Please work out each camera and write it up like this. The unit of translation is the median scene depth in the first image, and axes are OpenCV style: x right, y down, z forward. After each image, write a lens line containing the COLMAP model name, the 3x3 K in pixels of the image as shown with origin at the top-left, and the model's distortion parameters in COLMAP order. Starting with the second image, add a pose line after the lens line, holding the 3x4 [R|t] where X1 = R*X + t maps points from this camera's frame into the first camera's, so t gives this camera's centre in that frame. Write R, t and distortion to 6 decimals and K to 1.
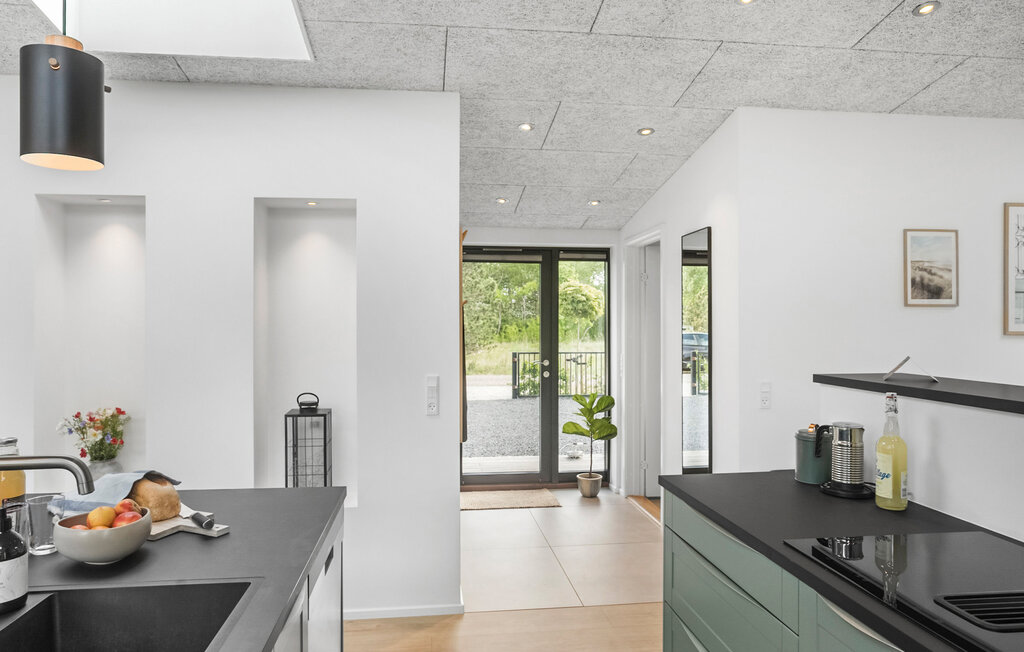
lens RADIAL K [[666.6, 0, 512.0], [0, 666.6, 326.0], [0, 0, 1]] dist [-0.001840, -0.000695]
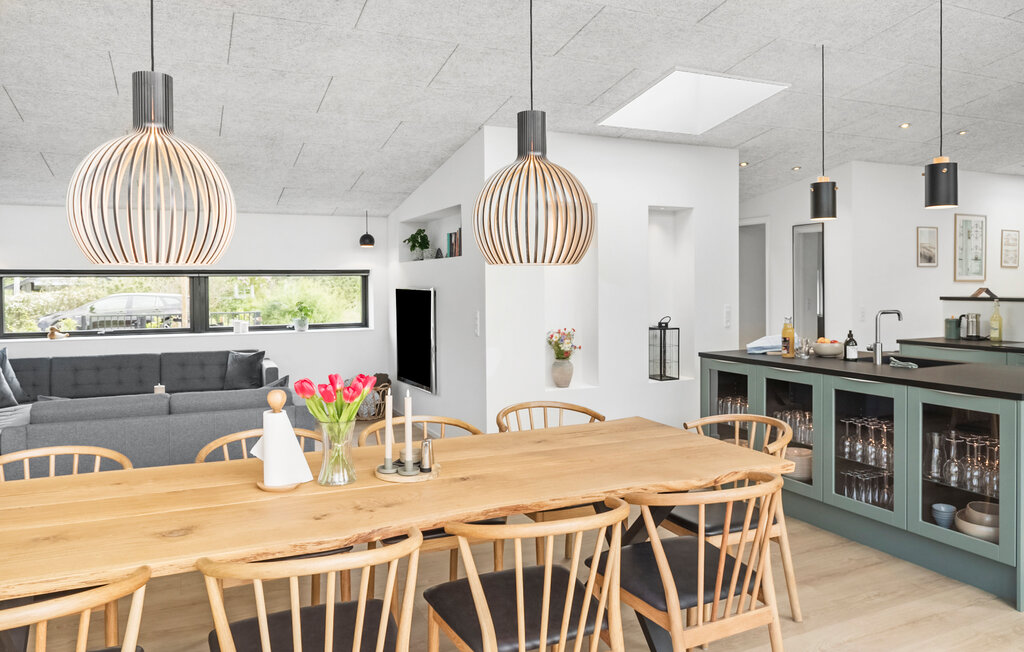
lens RADIAL K [[714.1, 0, 511.6], [0, 714.1, 297.6], [0, 0, 1]] dist [-0.006818, 0.002987]
pose [[0.956242, -0.014472, 0.292219, -1.232945], [0.010328, 0.999823, 0.015721, 0.015711], [-0.292394, -0.012015, 0.956222, -0.678079]]
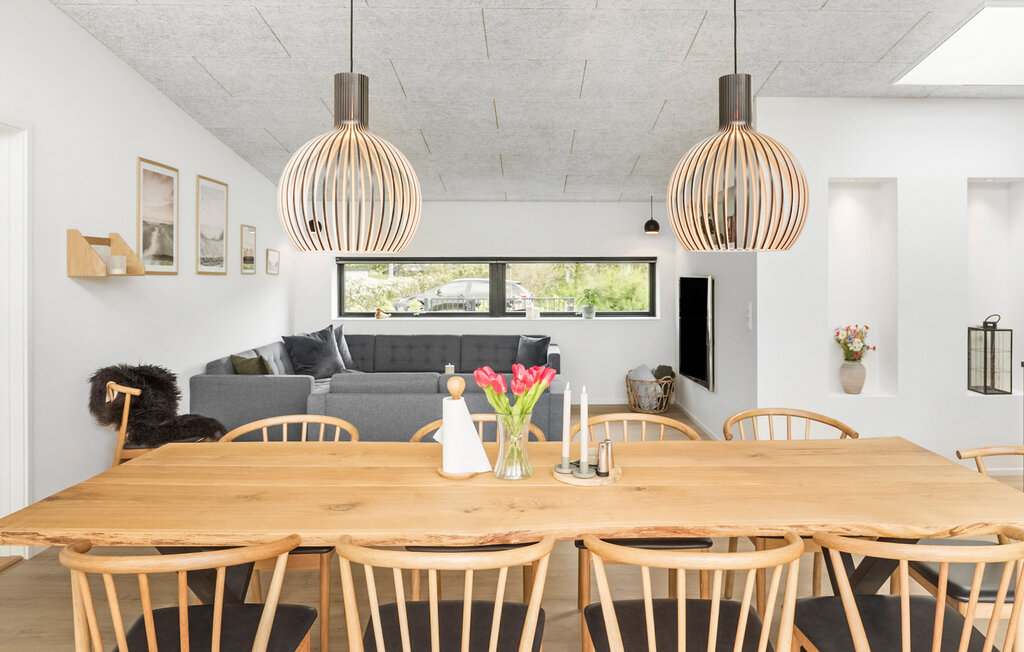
lens RADIAL K [[740.9, 0, 513.4], [0, 740.9, 273.3], [0, 0, 1]] dist [-0.010533, 0.000286]
pose [[0.993823, -0.002017, -0.110961, -1.132494], [0.001661, 0.999993, -0.003307, 0.015568], [0.110967, 0.003103, 0.993819, -0.663235]]
